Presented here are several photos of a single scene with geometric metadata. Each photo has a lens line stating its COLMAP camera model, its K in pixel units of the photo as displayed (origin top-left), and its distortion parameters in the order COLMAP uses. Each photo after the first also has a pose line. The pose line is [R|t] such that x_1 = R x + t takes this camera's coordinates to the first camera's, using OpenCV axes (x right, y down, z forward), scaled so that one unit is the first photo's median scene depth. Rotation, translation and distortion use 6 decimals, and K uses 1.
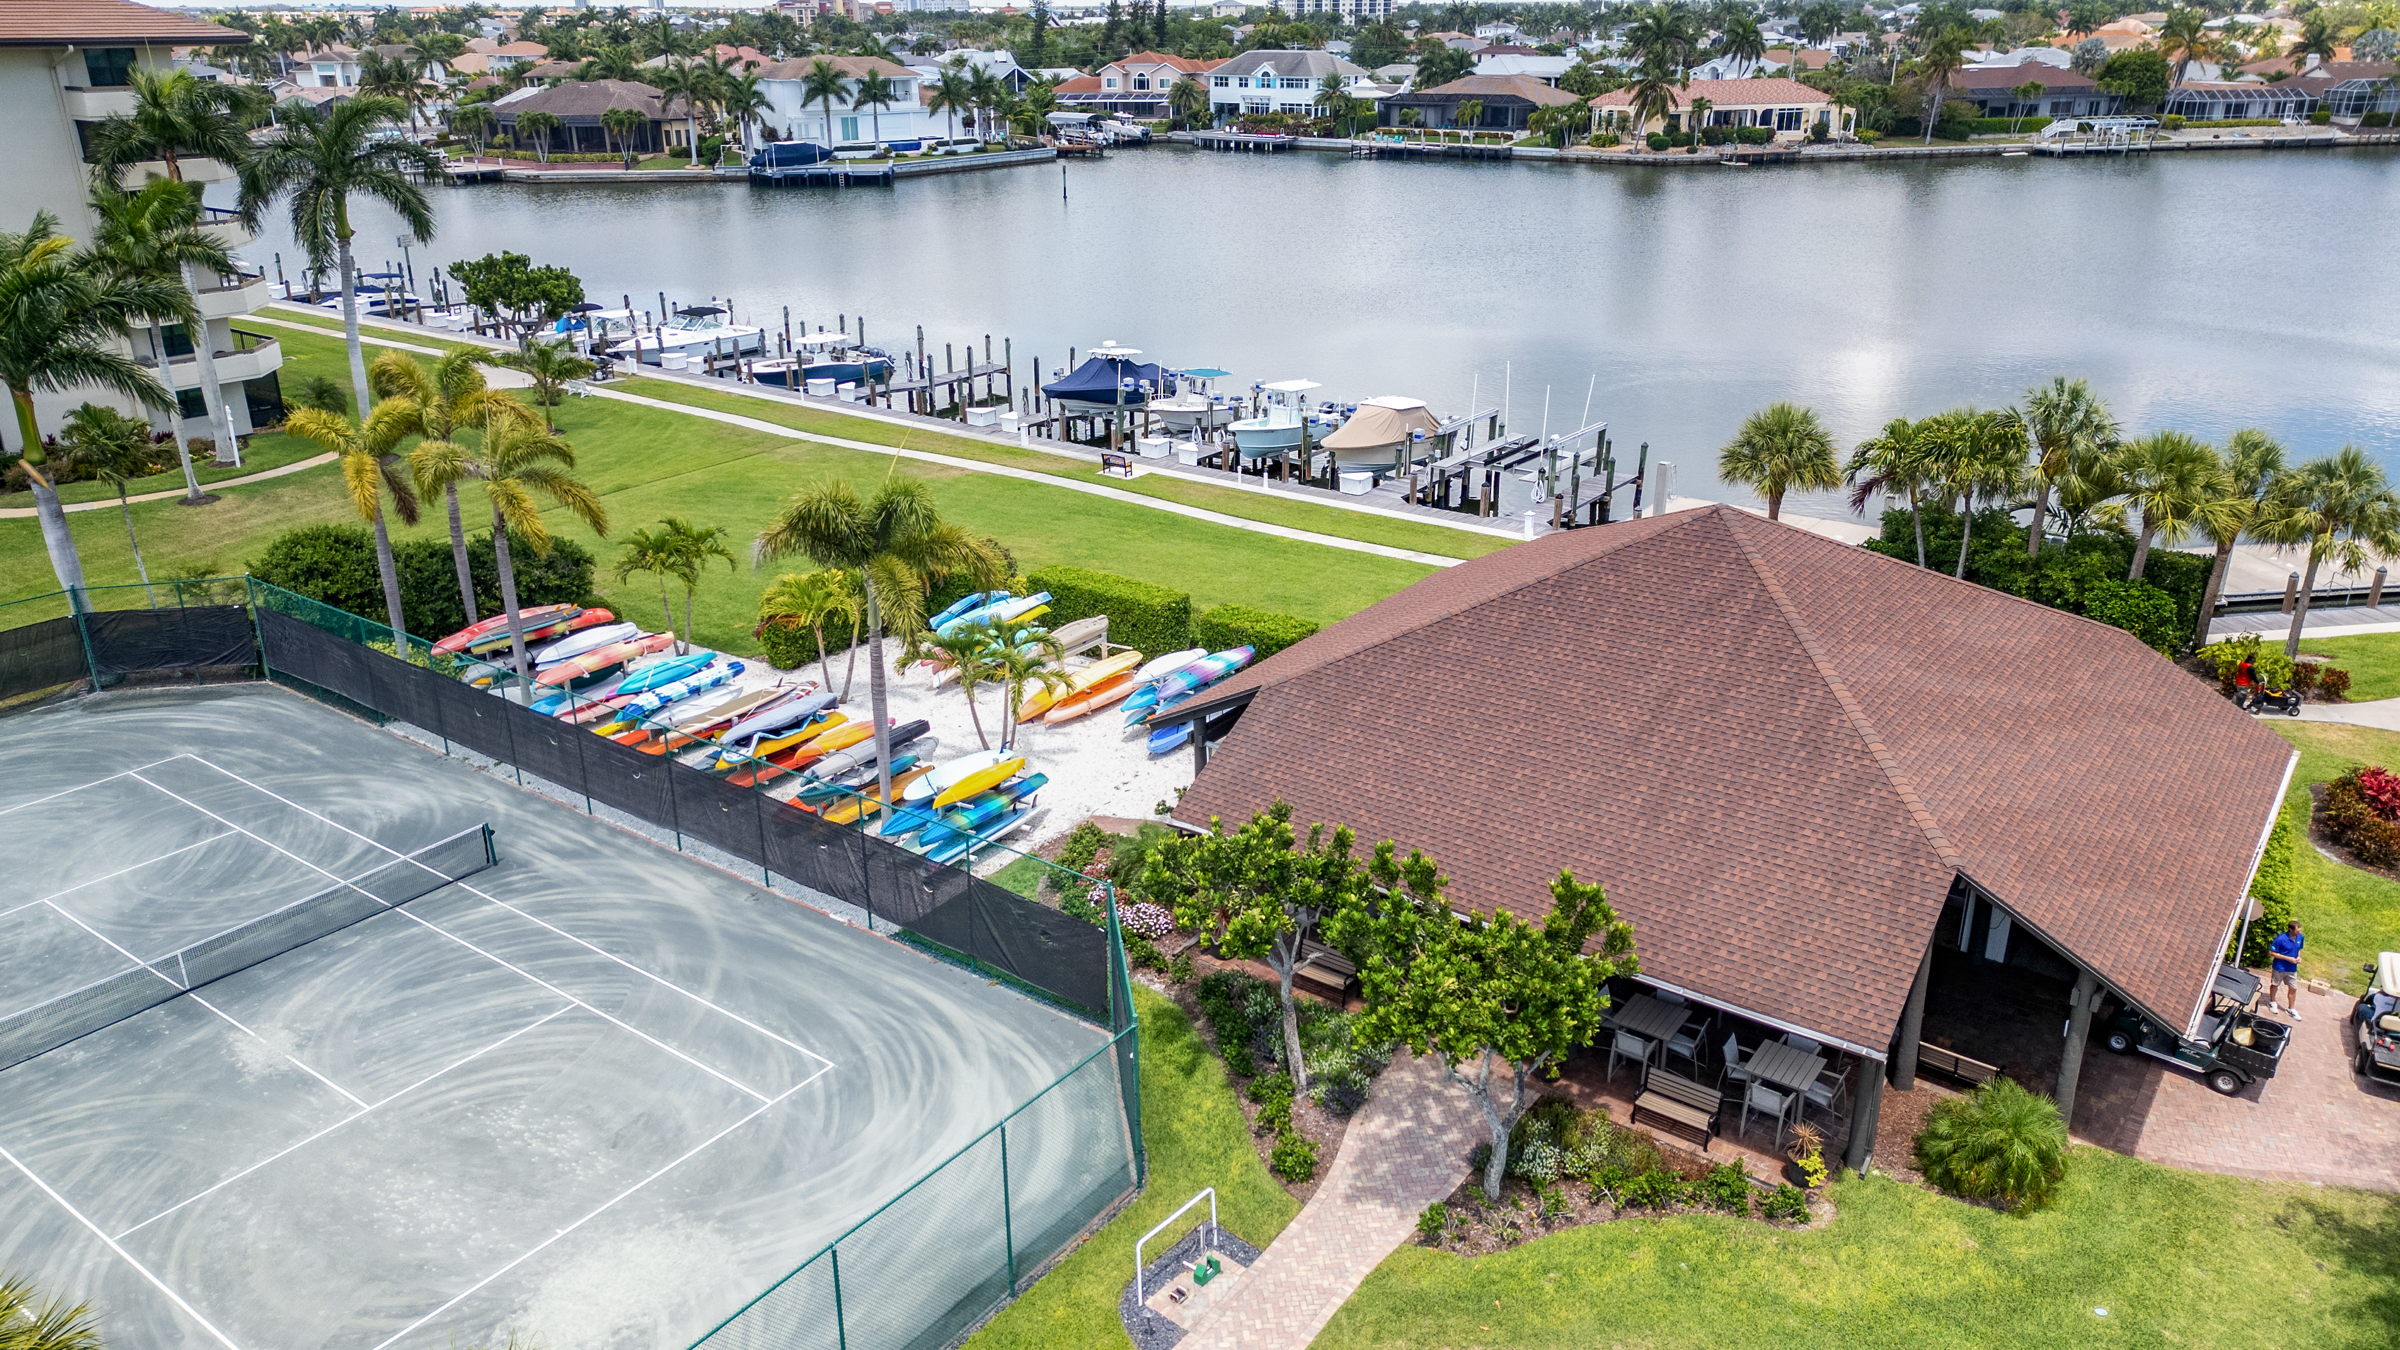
lens RADIAL K [[1653.3, 0, 1182.5], [0, 1653.3, 678.2], [0, 0, 1]] dist [0.057294, -0.046887]
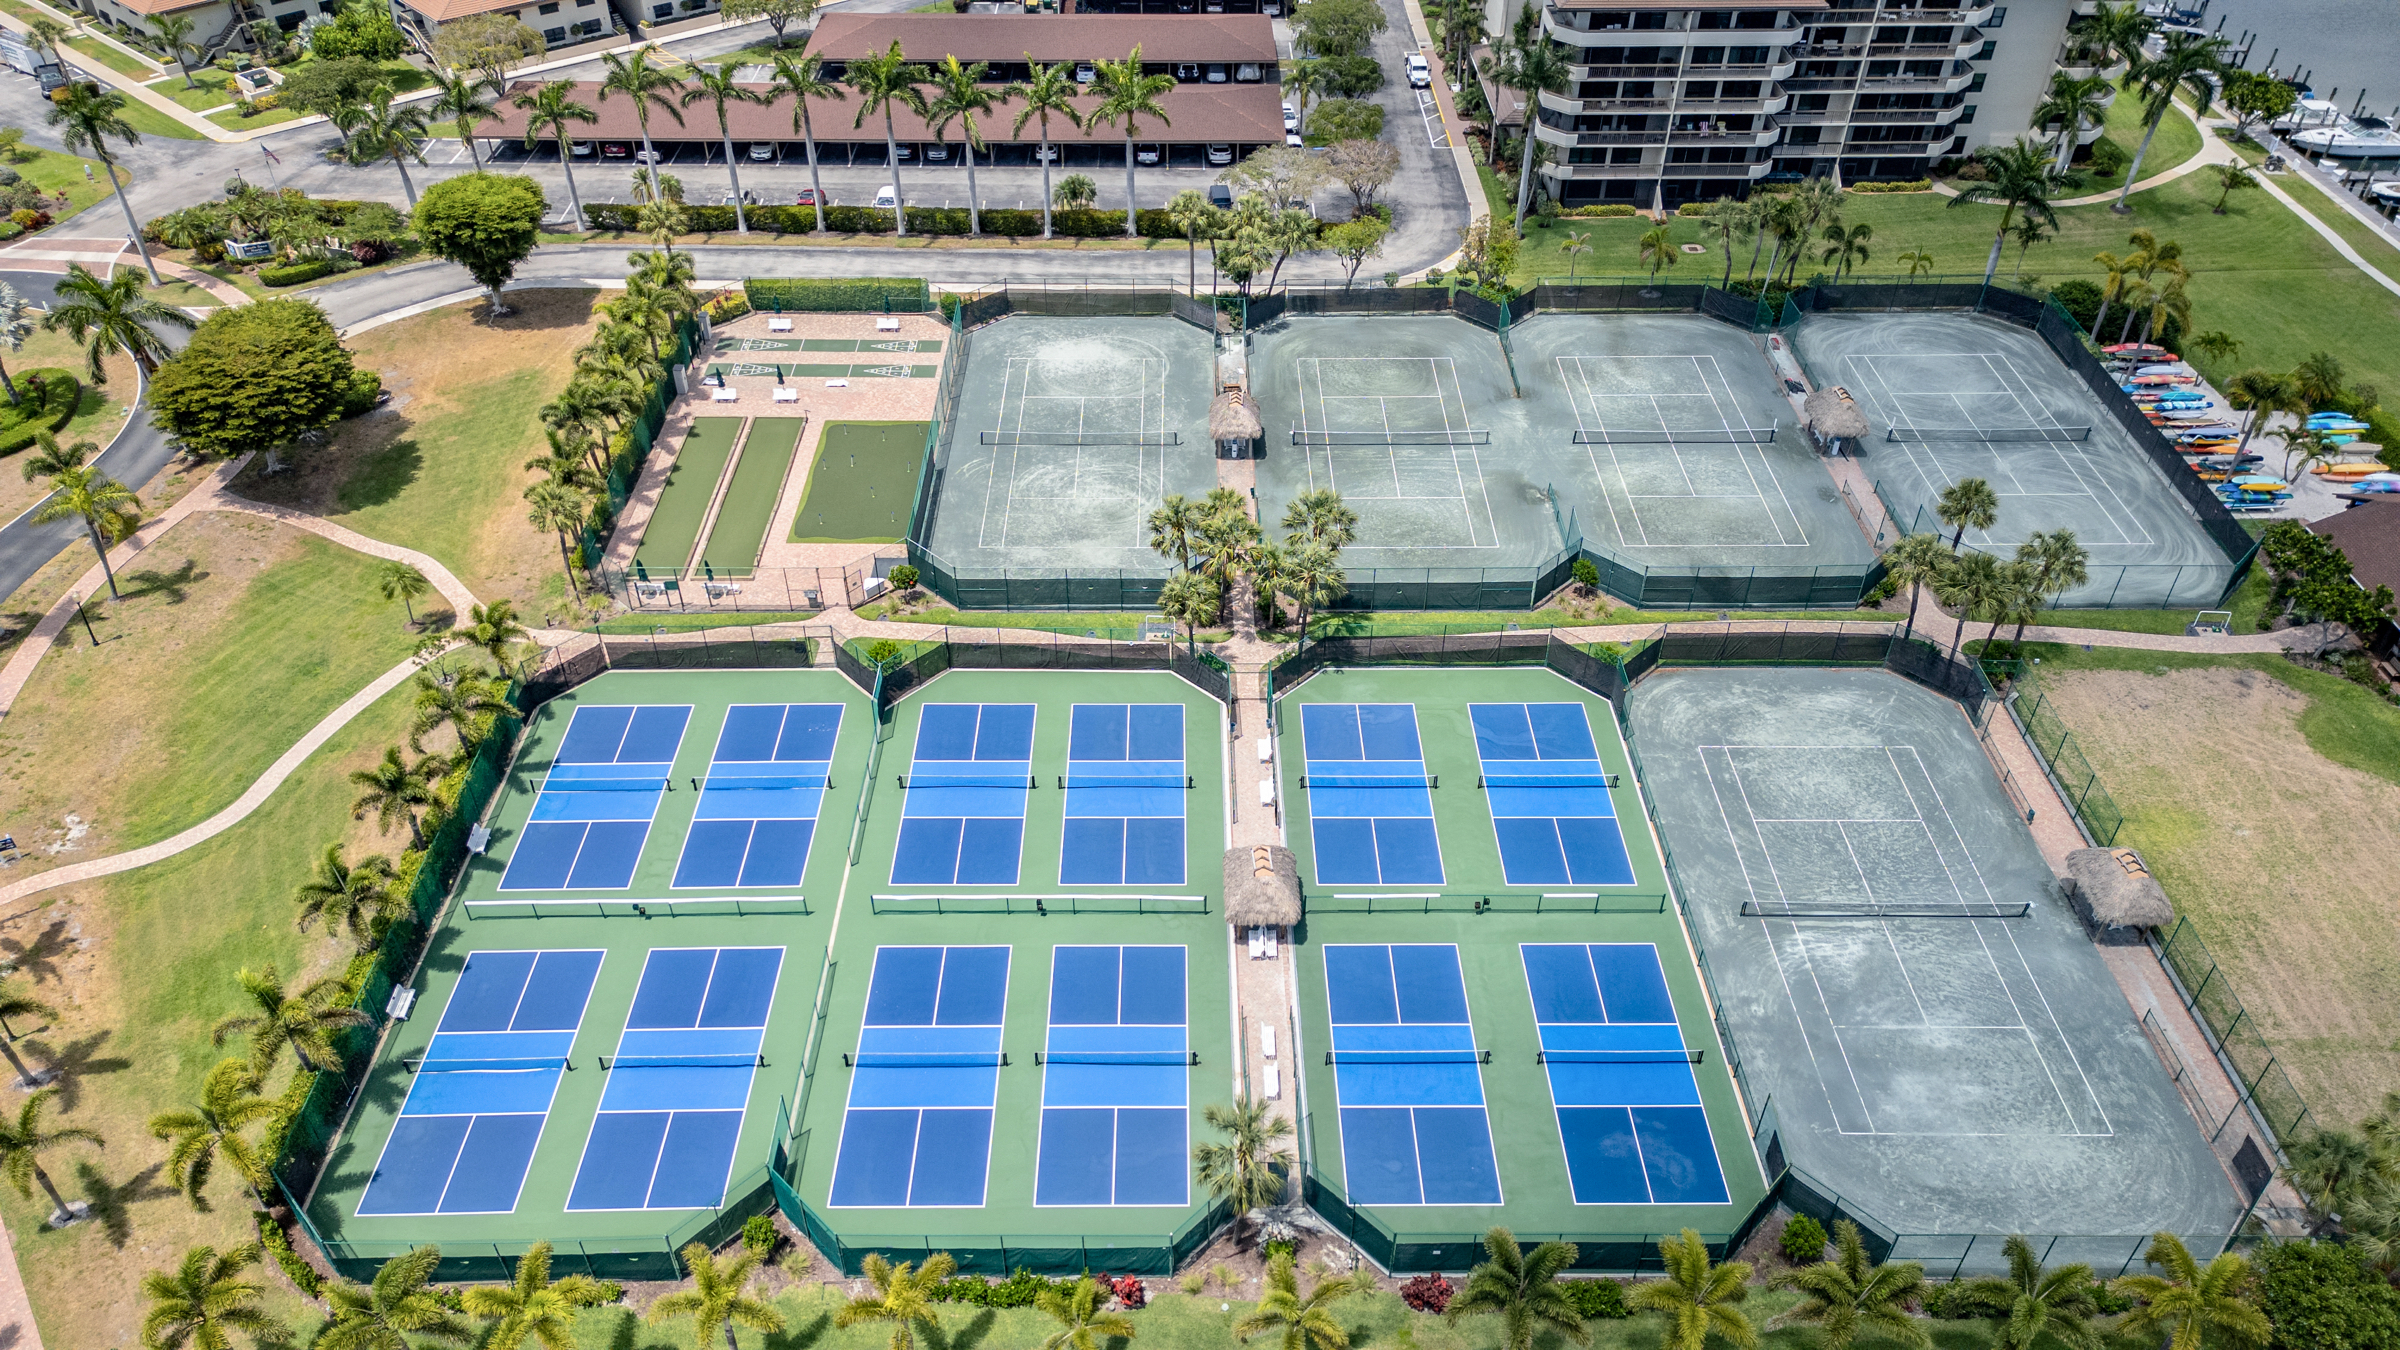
lens RADIAL K [[1653.3, 0, 1212.4], [0, 1653.3, 696.0], [0, 0, 1]] dist [0.057294, -0.046887]
pose [[0.605680, 0.515956, -0.605757, 0.556073], [-0.299084, 0.853075, 0.427564, -0.251384], [0.737360, -0.077795, 0.671005, -1.768947]]
